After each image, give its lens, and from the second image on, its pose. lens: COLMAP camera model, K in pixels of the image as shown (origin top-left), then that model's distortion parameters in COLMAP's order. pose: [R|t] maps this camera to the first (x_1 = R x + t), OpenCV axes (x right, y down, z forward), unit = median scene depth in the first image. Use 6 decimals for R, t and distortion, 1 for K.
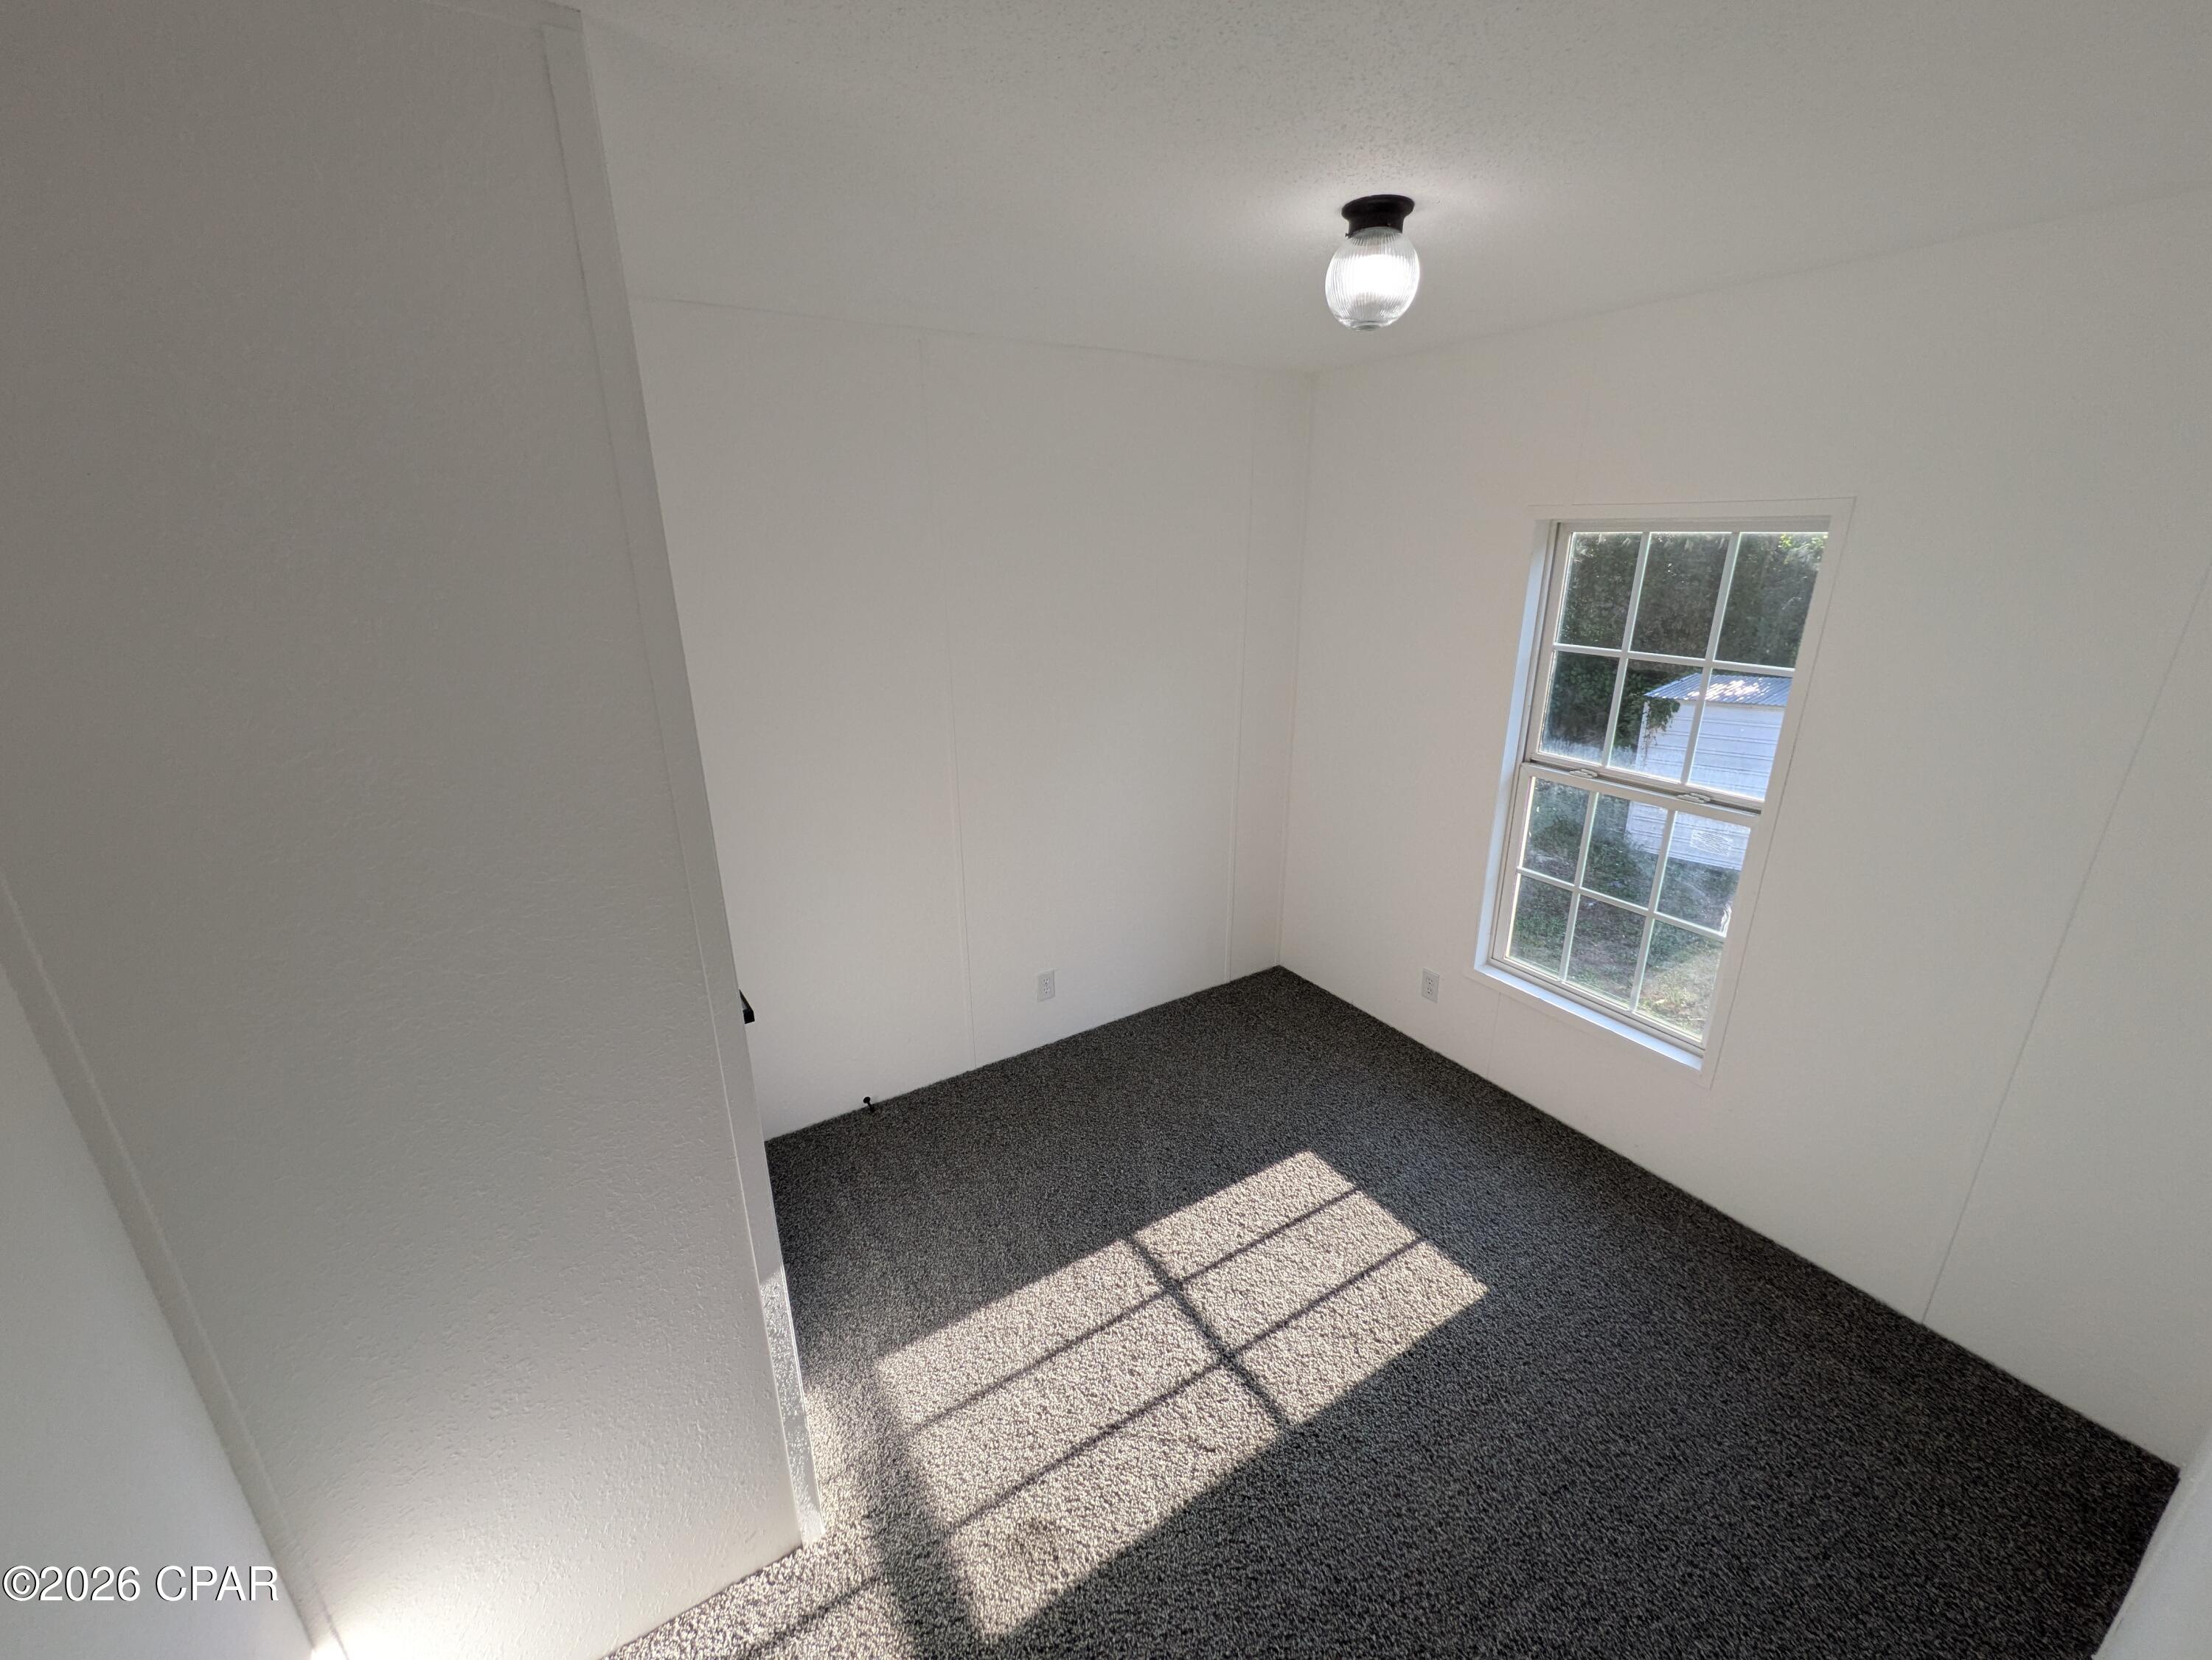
lens RADIAL K [[878.7, 0, 1105.6], [0, 878.7, 826.3], [0, 0, 1]] dist [0.002446, -0.000031]
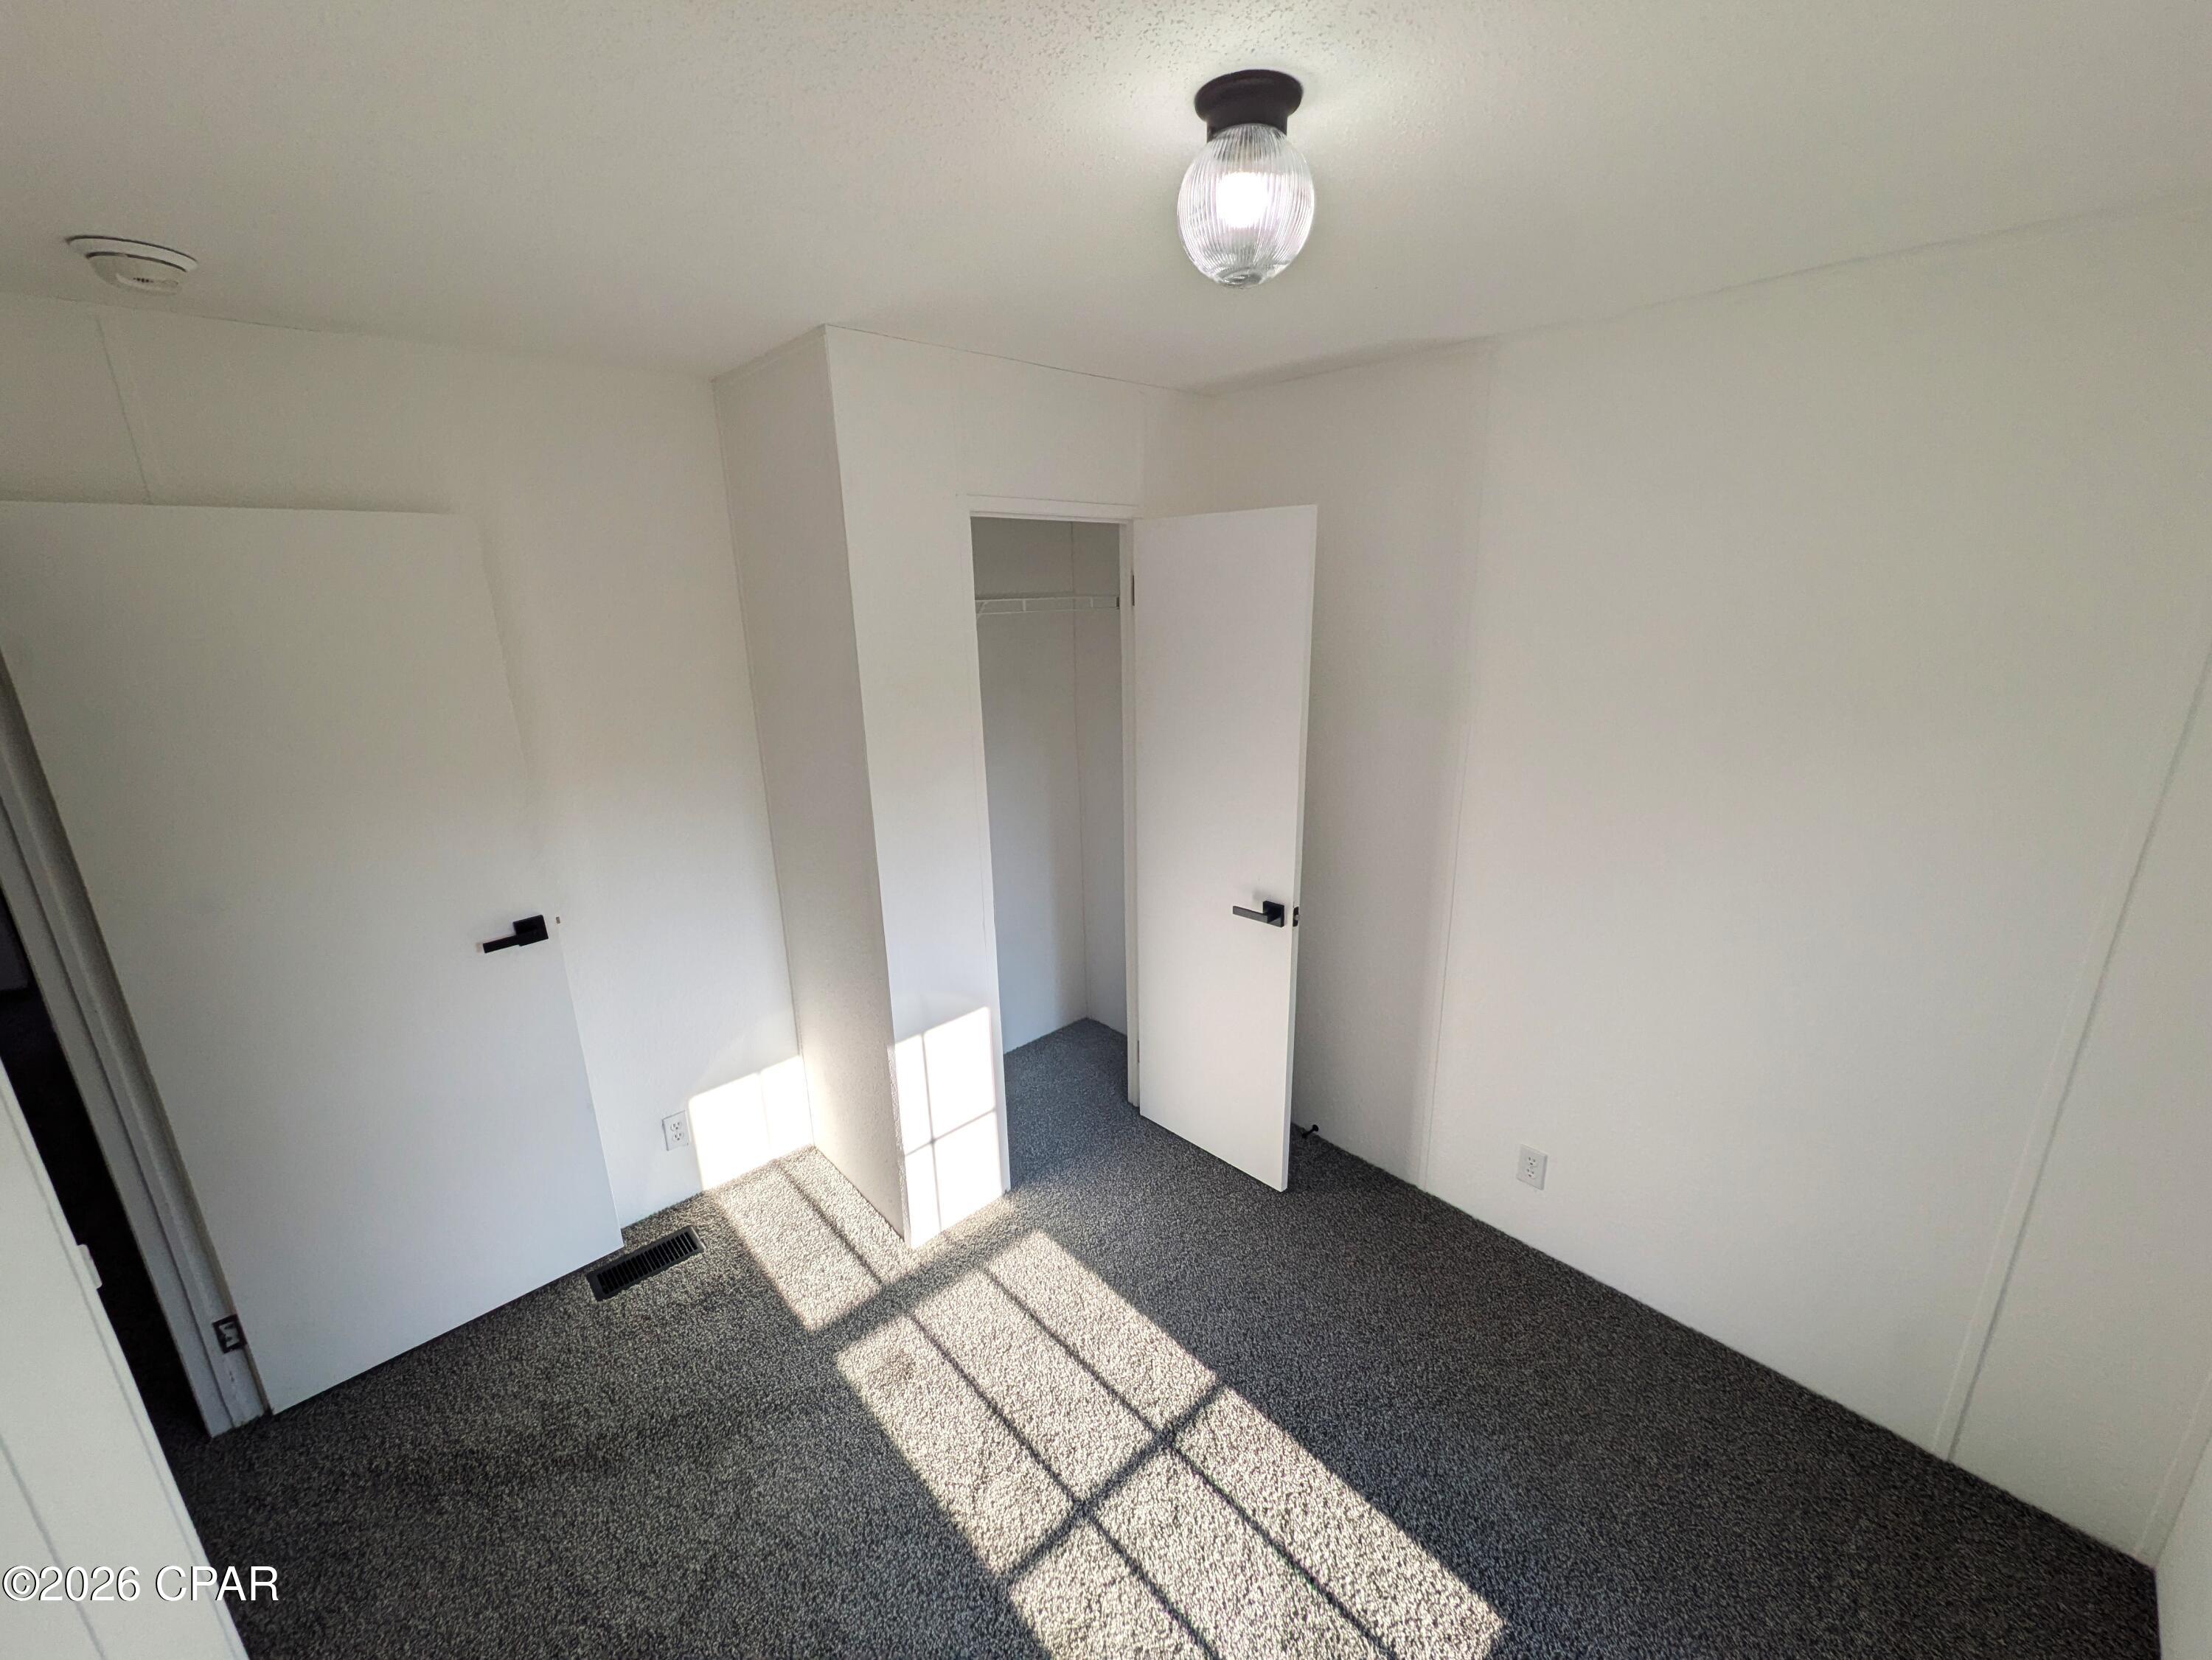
lens RADIAL K [[878.7, 0, 1105.6], [0, 878.7, 826.3], [0, 0, 1]] dist [0.002446, -0.000031]
pose [[0.182165, 0.272275, -0.944819, 0.772398], [-0.297670, 0.931077, 0.210923, -0.216264], [0.937128, 0.242821, 0.250657, 0.626167]]
